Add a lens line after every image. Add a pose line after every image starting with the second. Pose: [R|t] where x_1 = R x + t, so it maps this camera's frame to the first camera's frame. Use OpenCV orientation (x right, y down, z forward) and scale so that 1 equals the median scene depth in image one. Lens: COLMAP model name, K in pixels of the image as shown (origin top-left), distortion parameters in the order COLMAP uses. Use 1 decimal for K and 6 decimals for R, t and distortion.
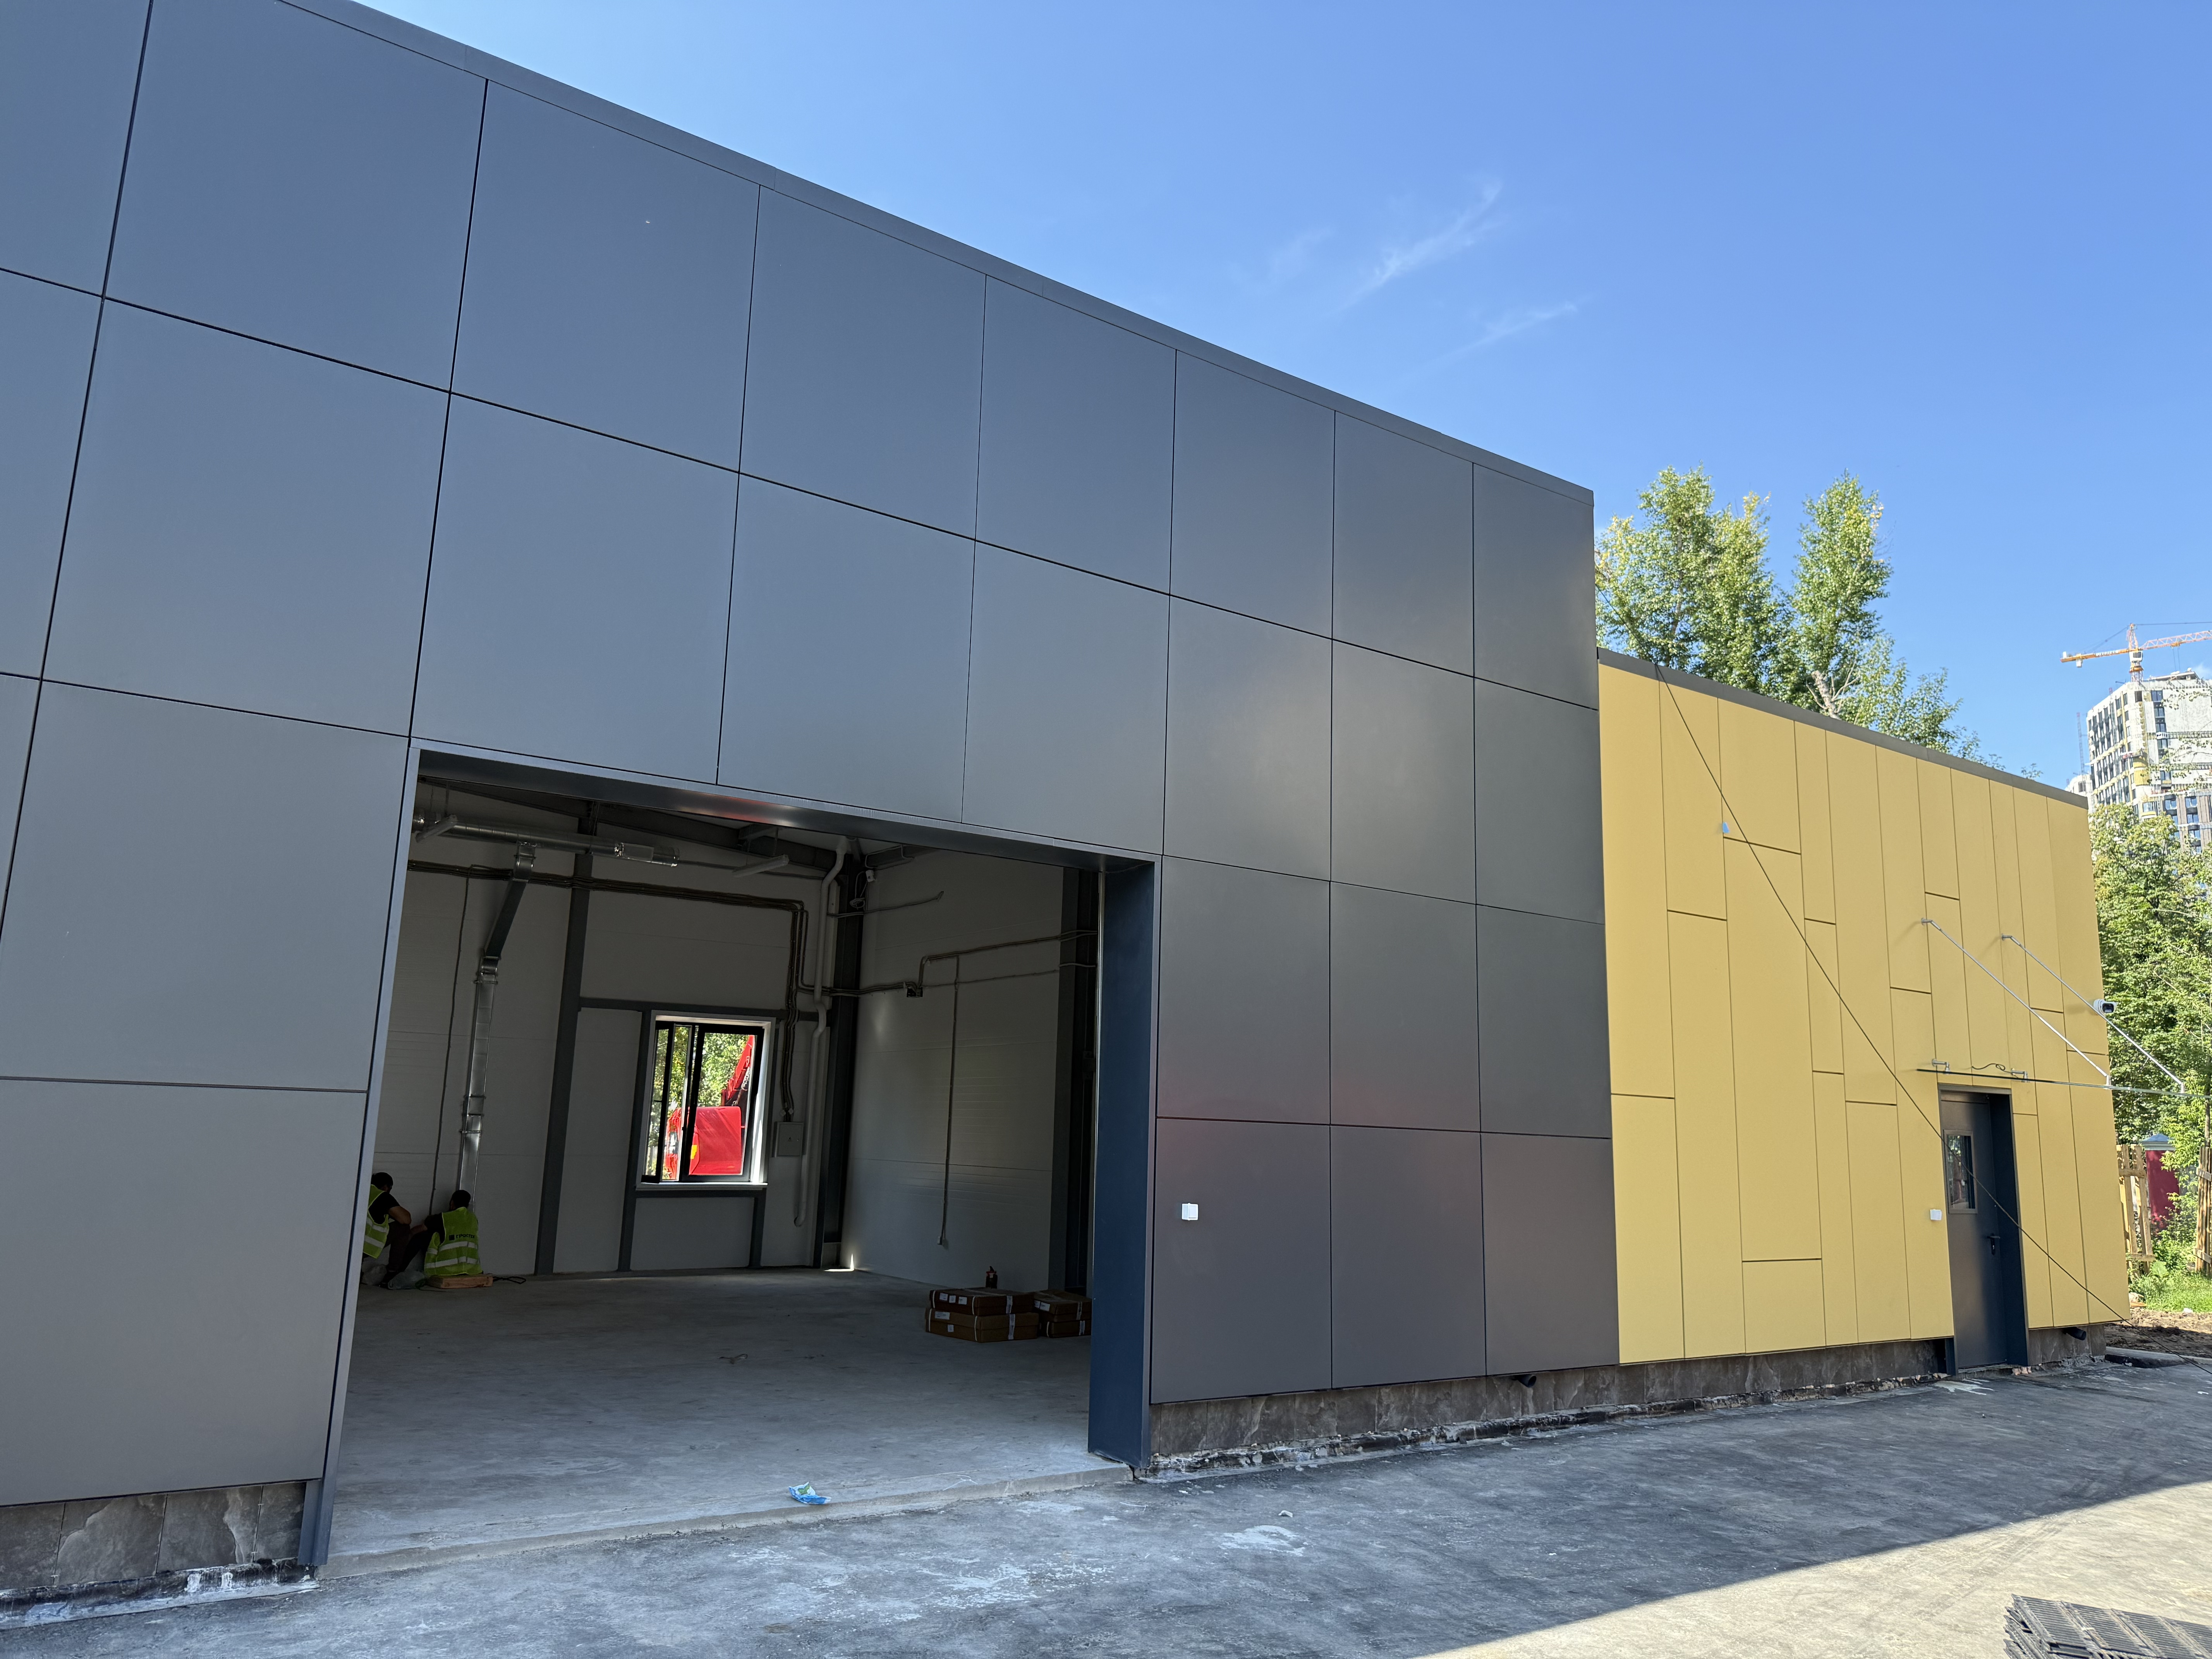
lens RADIAL K [[1559.8, 0, 1159.1], [0, 1559.8, 809.5], [0, 0, 1]] dist [0.036548, -0.056014]
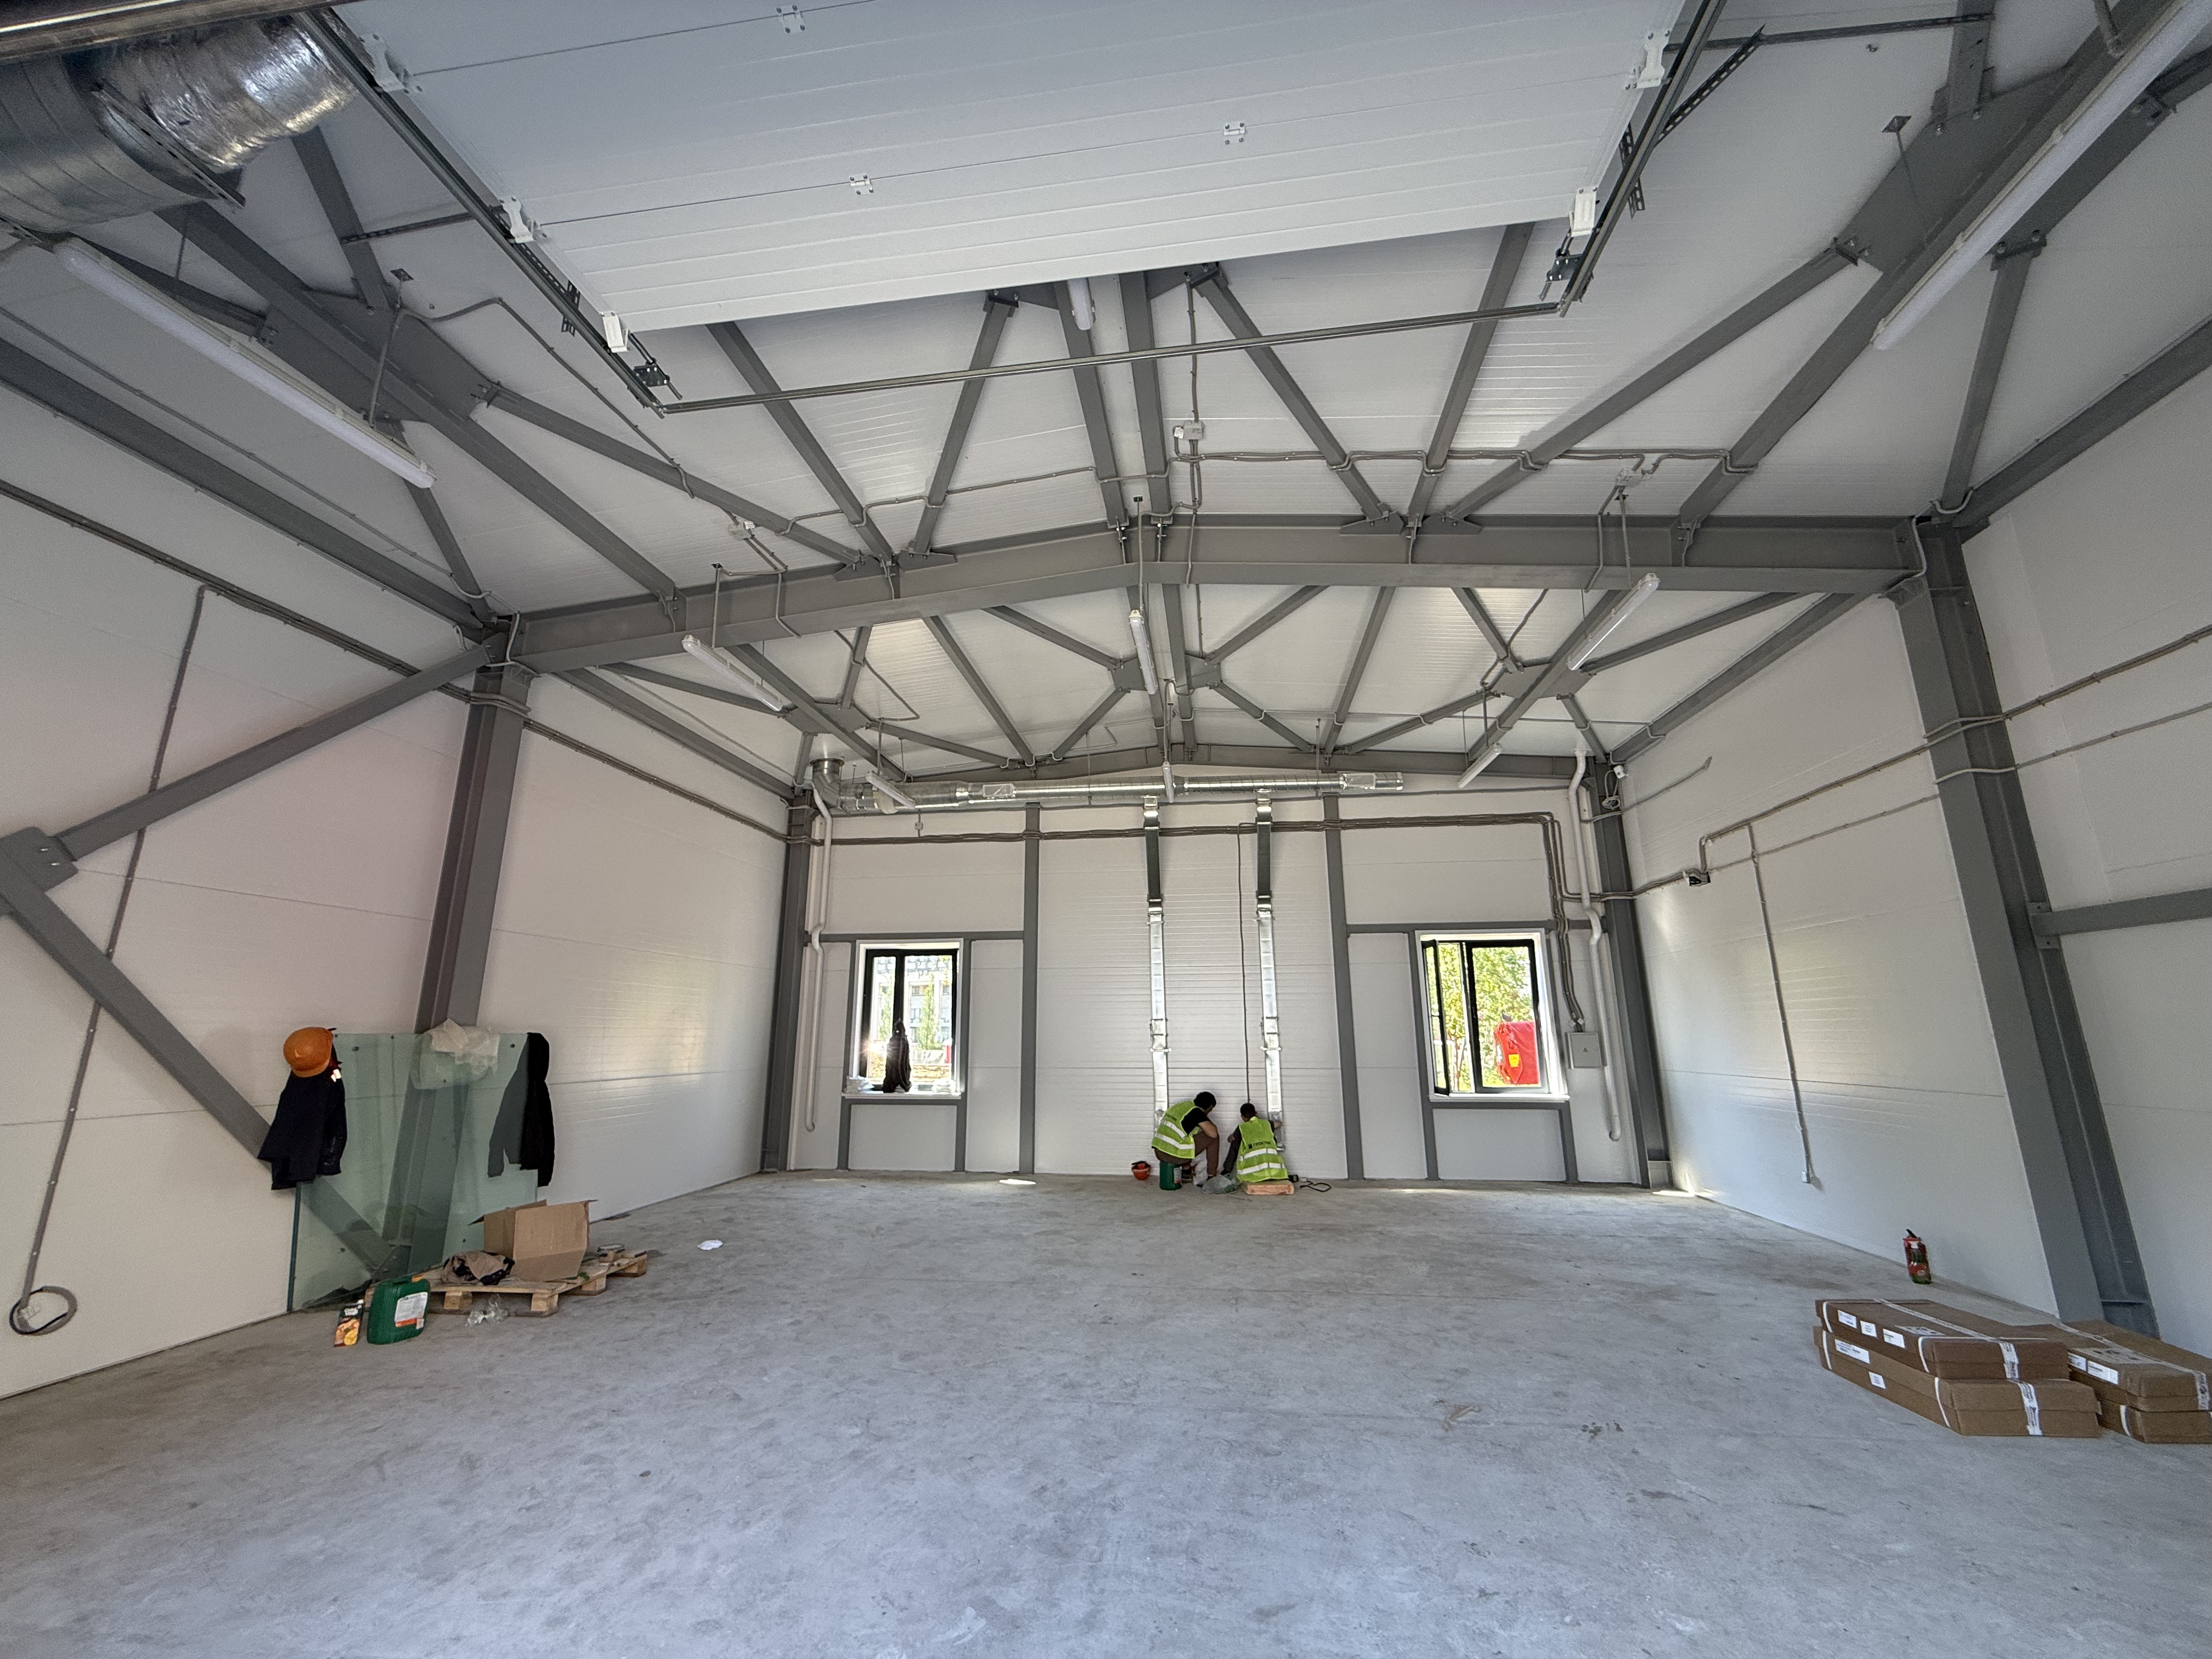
lens RADIAL K [[888.9, 0, 1096.4], [0, 888.9, 825.4], [0, 0, 1]] dist [-0.000834, 0.000269]
pose [[0.714642, -0.187836, -0.673798, -0.057677], [0.161039, 0.981576, -0.102836, 0.085463], [0.680700, -0.035017, 0.731724, 0.413147]]
